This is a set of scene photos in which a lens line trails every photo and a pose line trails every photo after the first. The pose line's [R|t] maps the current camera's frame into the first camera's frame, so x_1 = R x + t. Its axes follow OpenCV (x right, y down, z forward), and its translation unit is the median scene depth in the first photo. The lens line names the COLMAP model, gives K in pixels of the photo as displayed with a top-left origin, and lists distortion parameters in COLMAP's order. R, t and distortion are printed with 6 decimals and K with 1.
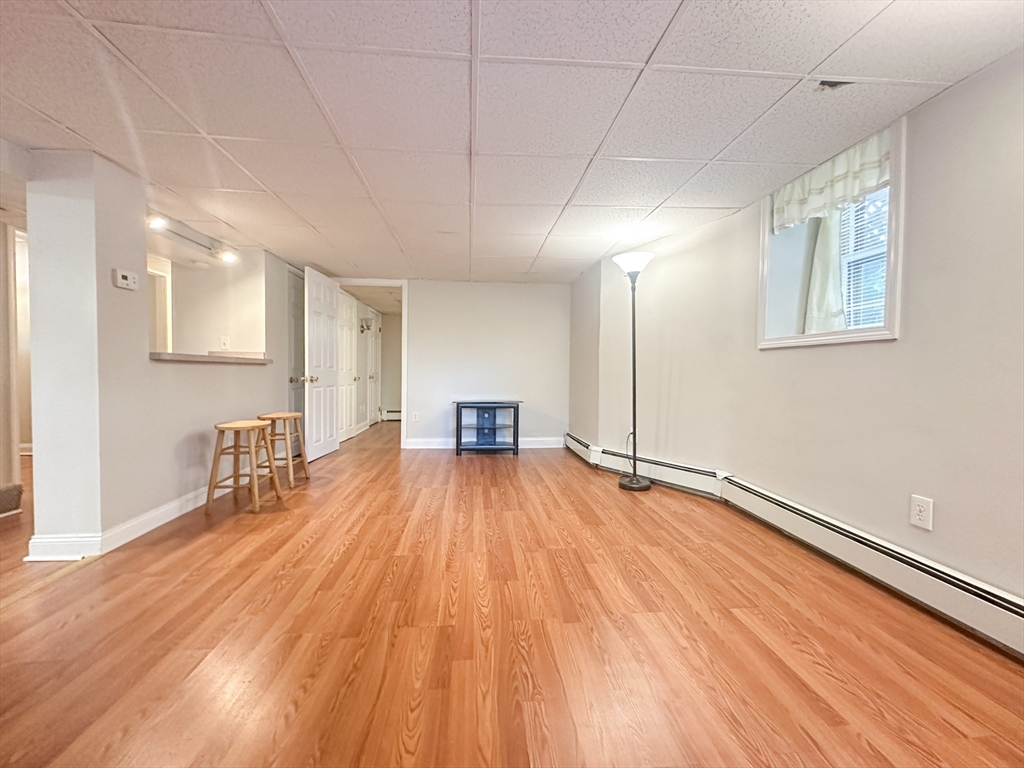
lens RADIAL K [[414.4, 0, 512.0], [0, 414.4, 384.0], [0, 0, 1]] dist [-0.000220, 0.000153]
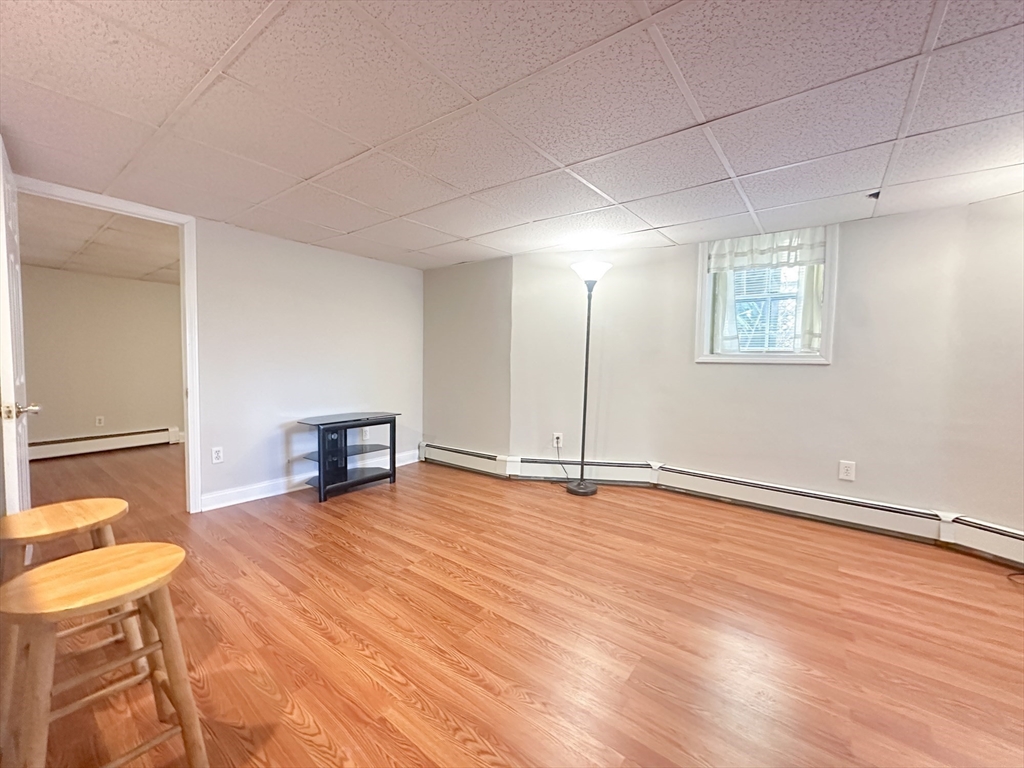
lens RADIAL K [[414.4, 0, 512.0], [0, 414.4, 384.0], [0, 0, 1]] dist [-0.000220, 0.000153]
pose [[0.680529, -0.041255, 0.731558, -0.638695], [0.013641, 0.998954, 0.043645, -0.072351], [-0.732594, -0.019722, 0.680380, 0.493791]]
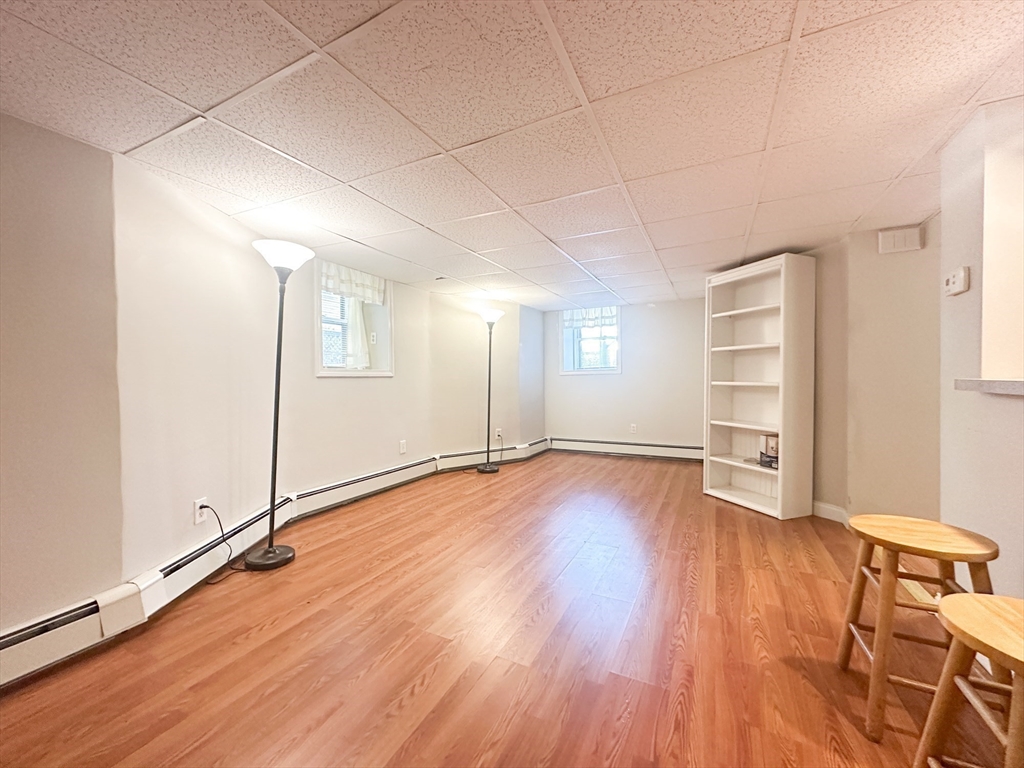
lens RADIAL K [[406.6, 0, 512.0], [0, 406.6, 384.0], [0, 0, 1]] dist [-0.007216, 0.000130]
pose [[-0.849046, -0.003114, 0.528310, -0.489147], [0.023224, 0.998796, 0.043211, -0.090041], [-0.527808, 0.048957, -0.847951, 1.543613]]
